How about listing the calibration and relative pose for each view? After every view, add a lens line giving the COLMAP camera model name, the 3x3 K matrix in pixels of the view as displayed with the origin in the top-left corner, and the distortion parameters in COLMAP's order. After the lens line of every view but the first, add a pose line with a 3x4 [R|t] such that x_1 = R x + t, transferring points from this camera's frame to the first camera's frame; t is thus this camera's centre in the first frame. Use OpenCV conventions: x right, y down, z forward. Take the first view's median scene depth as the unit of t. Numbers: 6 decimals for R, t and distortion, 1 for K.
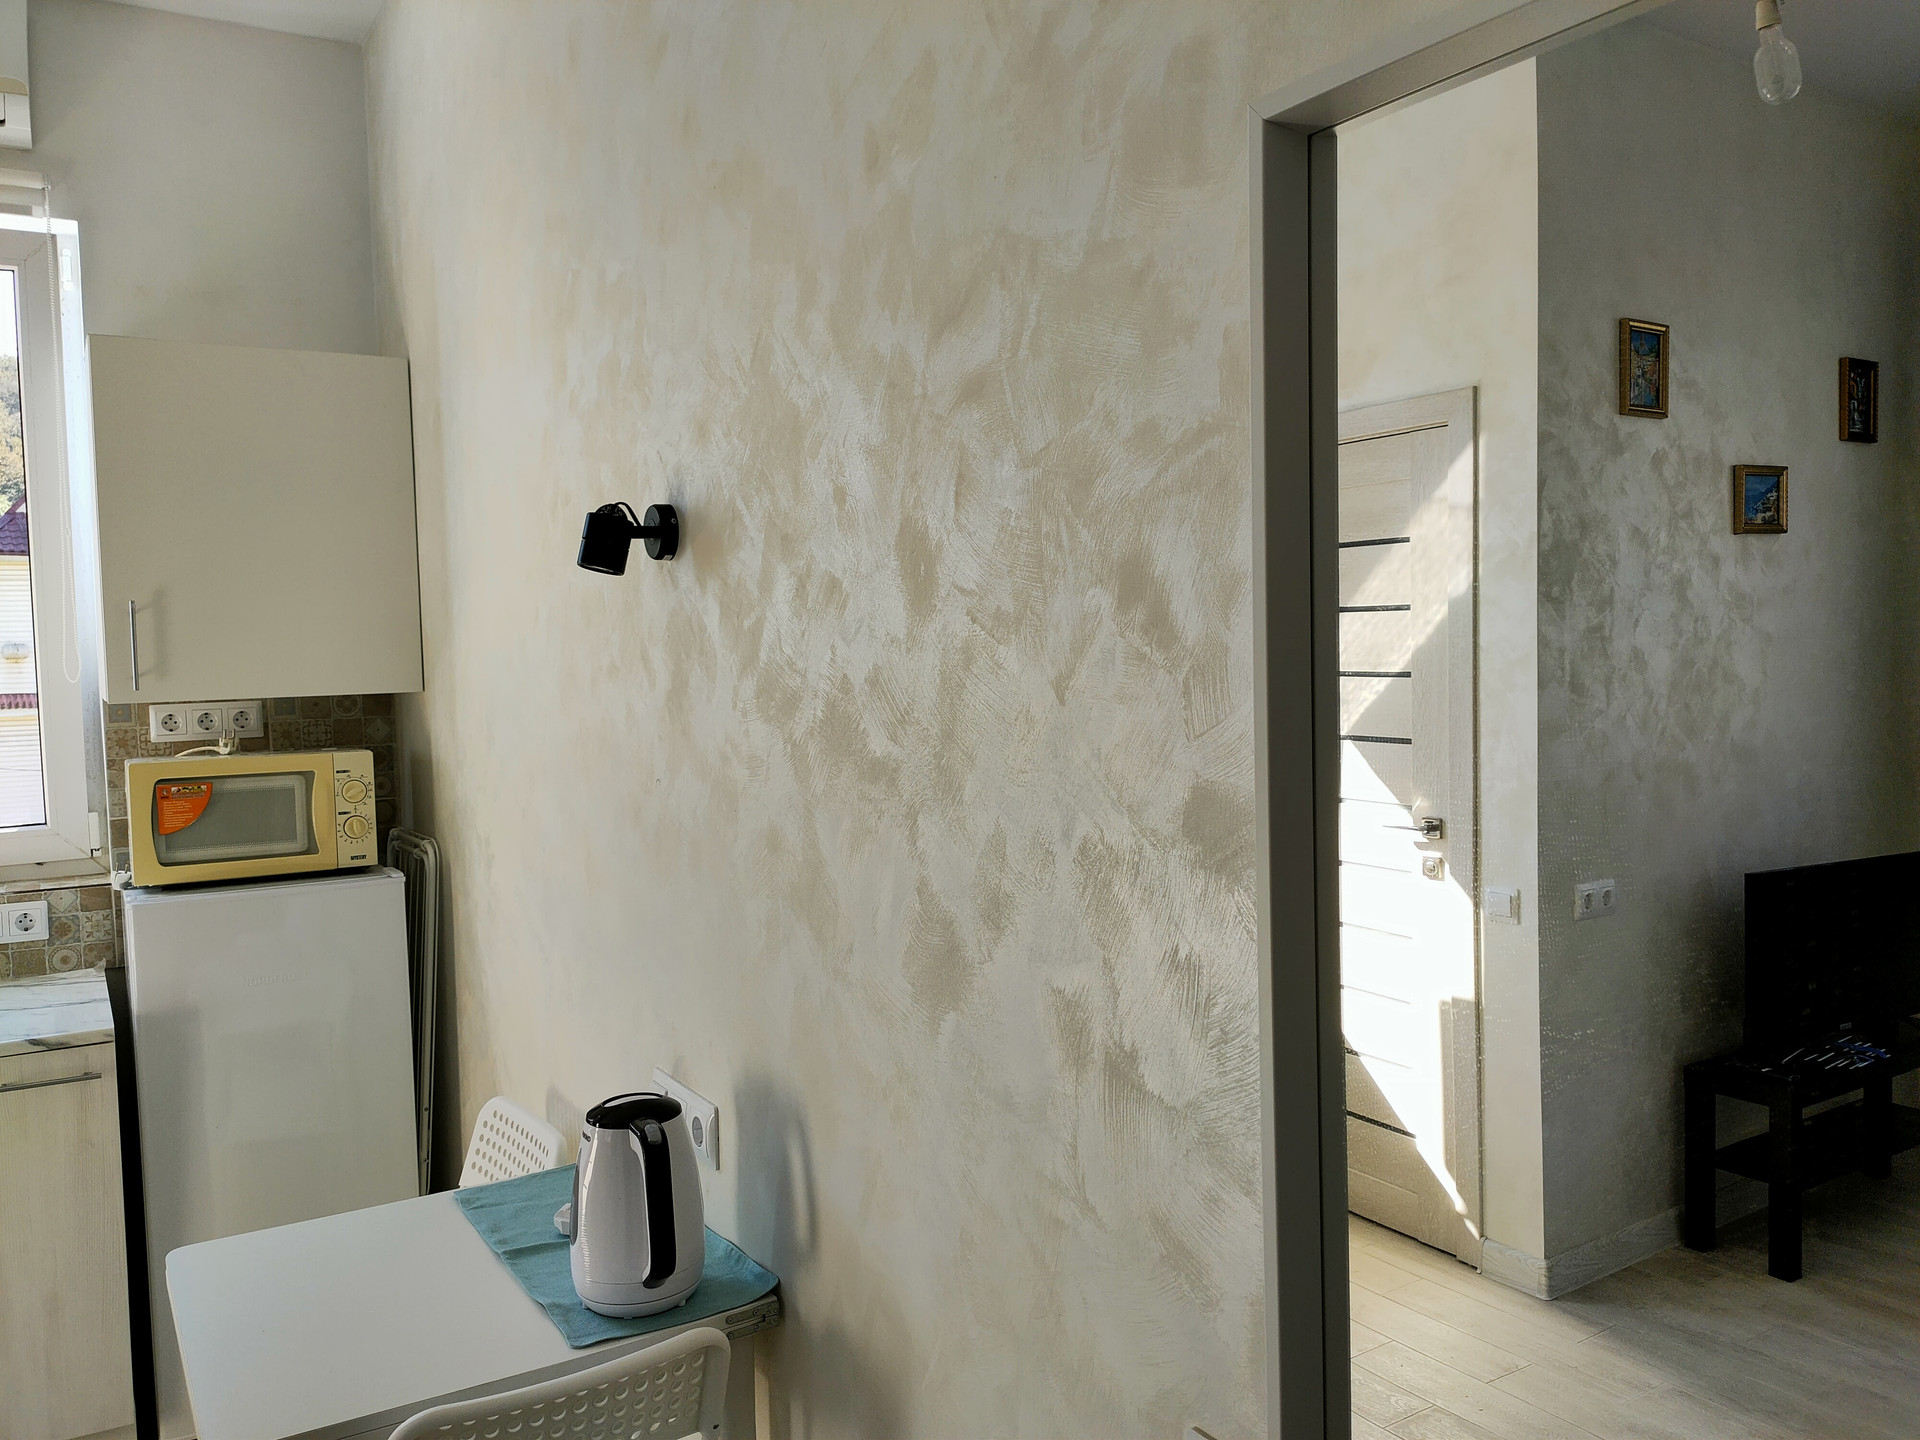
lens RADIAL K [[1446.4, 0, 967.3], [0, 1446.4, 719.2], [0, 0, 1]] dist [0.034418, -0.047882]
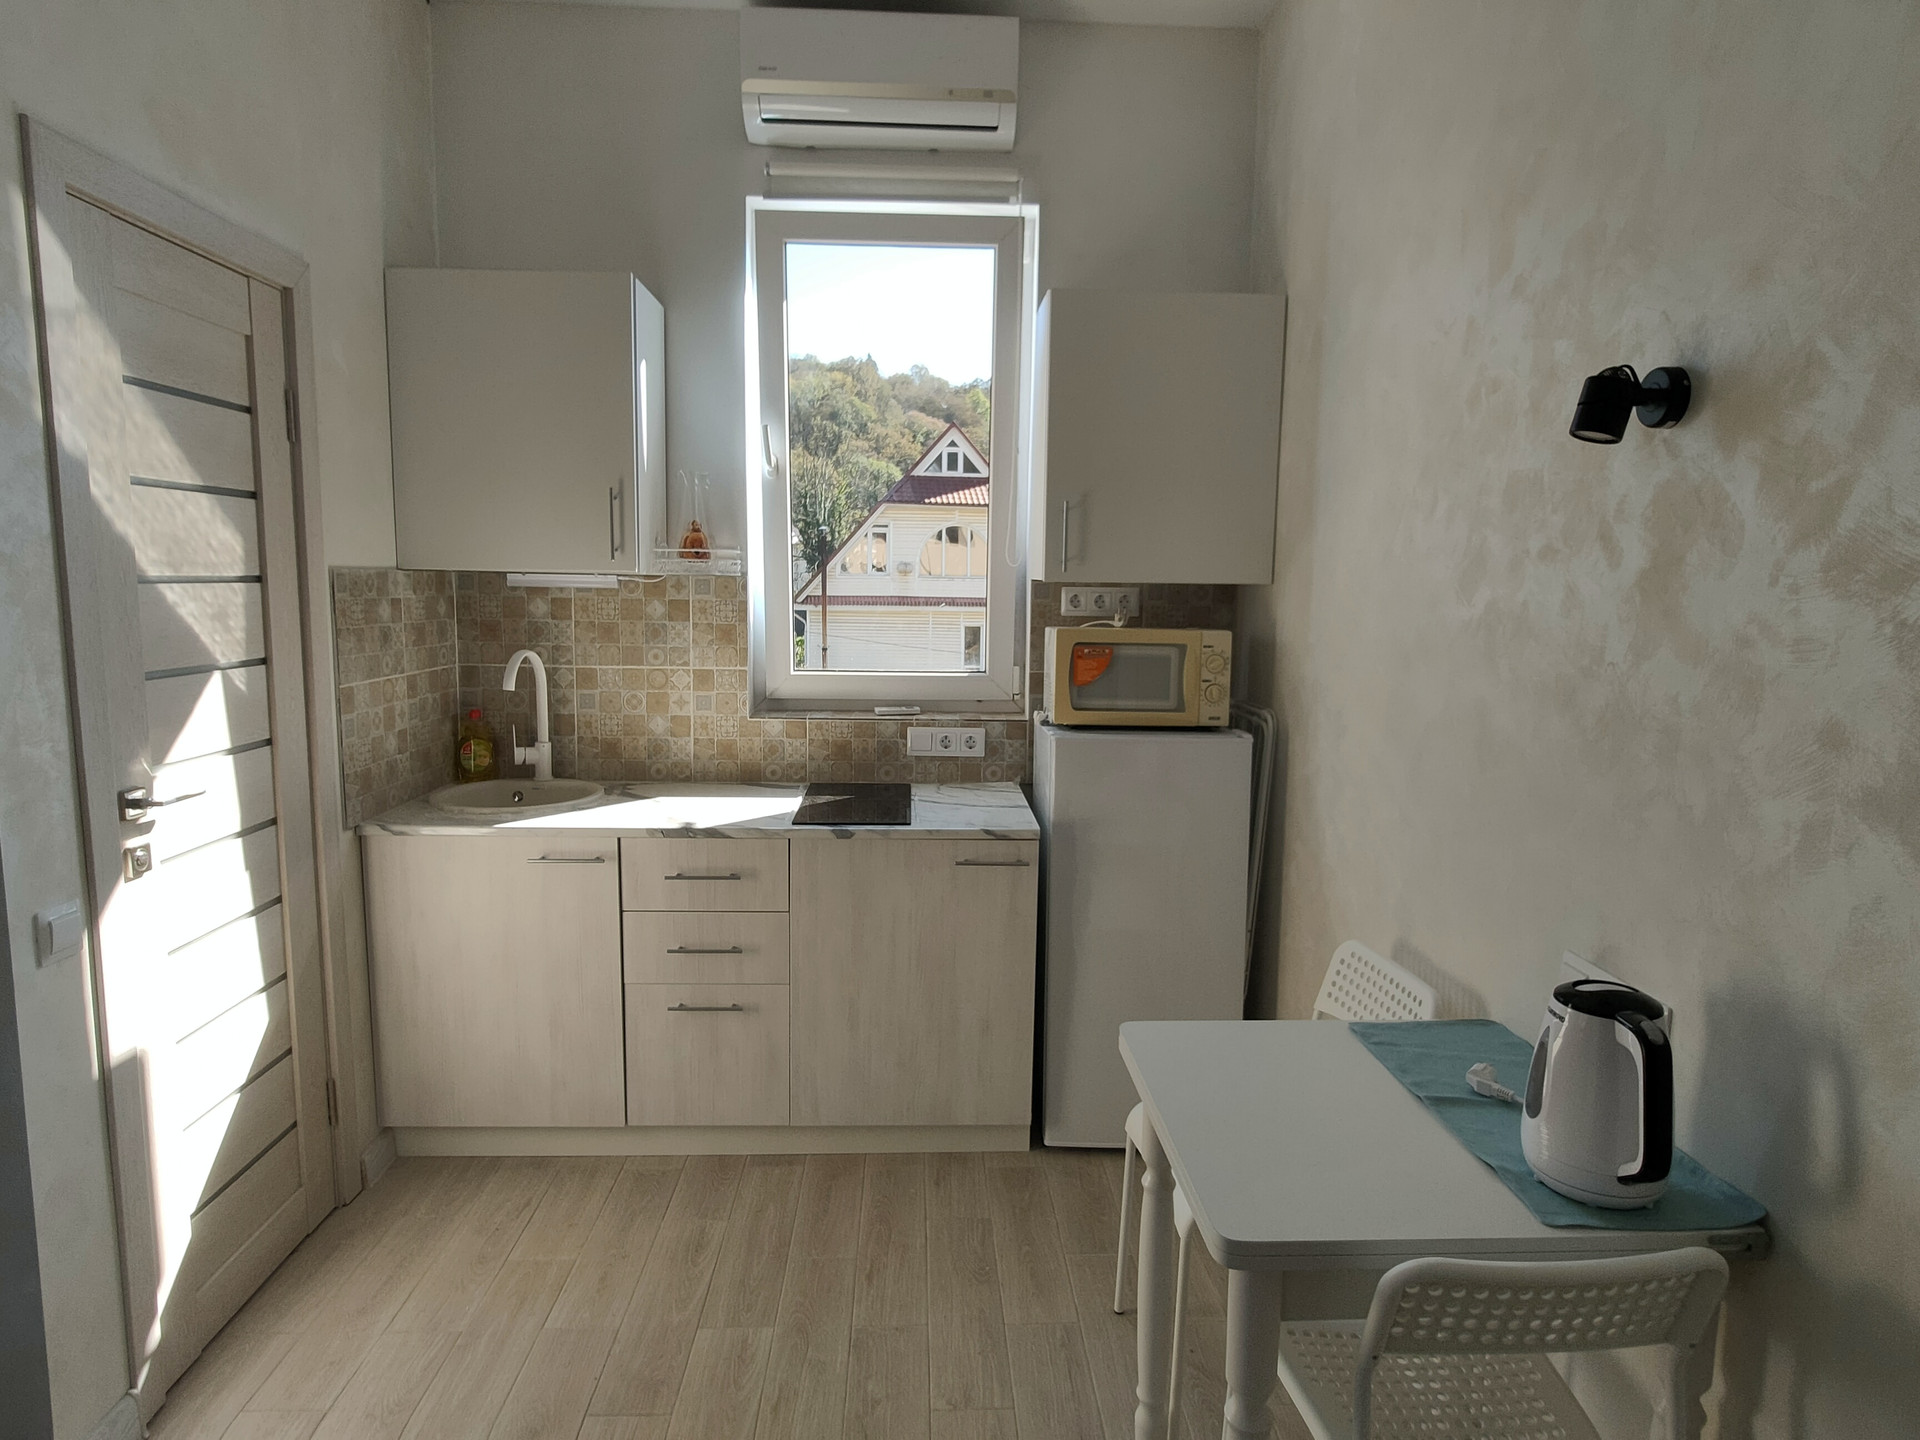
lens RADIAL K [[1111.4, 0, 954.0], [0, 1111.4, 726.7], [0, 0, 1]] dist [-0.019438, 0.007954]
pose [[0.865680, 0.099302, -0.490651, -0.201387], [-0.060085, 0.993653, 0.095094, 0.035614], [0.496980, -0.052840, 0.866152, 0.121832]]
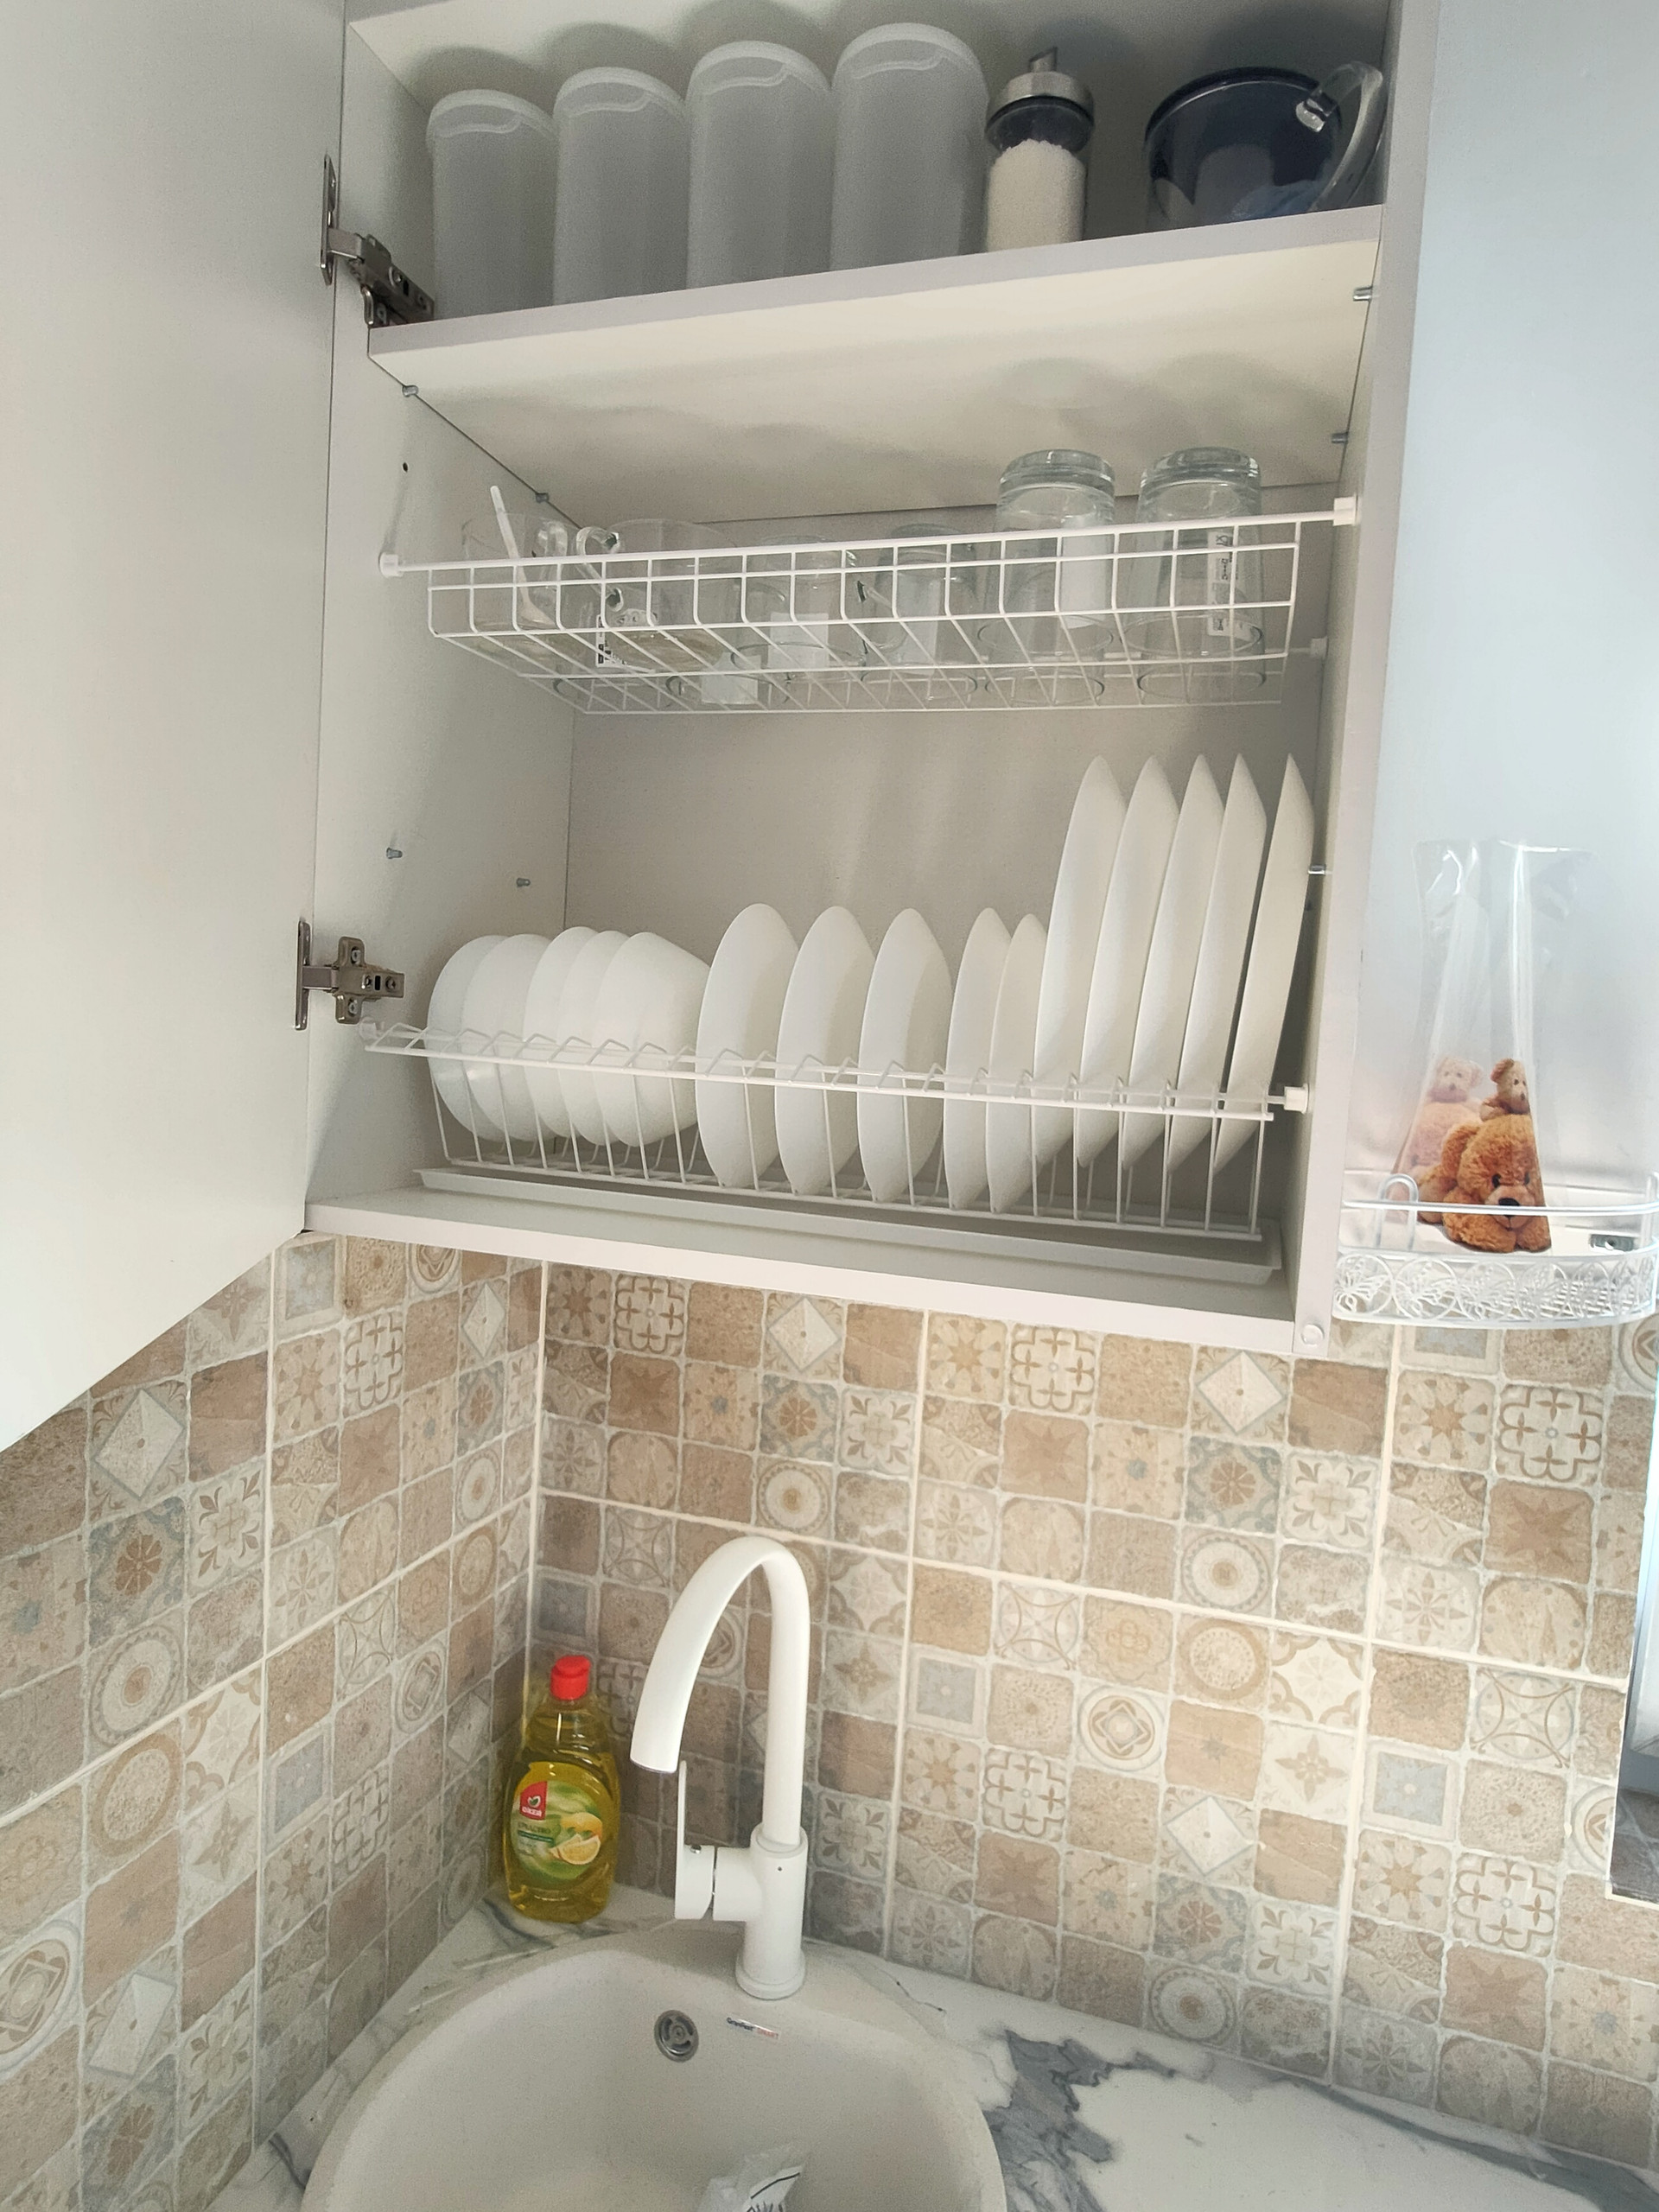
lens RADIAL K [[1280.4, 0, 828.7], [0, 1280.4, 1107.8], [0, 0, 1]] dist [-0.019438, 0.007954]
pose [[0.646424, 0.100657, -0.756310, -1.021821], [-0.104733, 0.993582, 0.042720, -0.049488], [0.755756, 0.051596, 0.652818, 0.791845]]
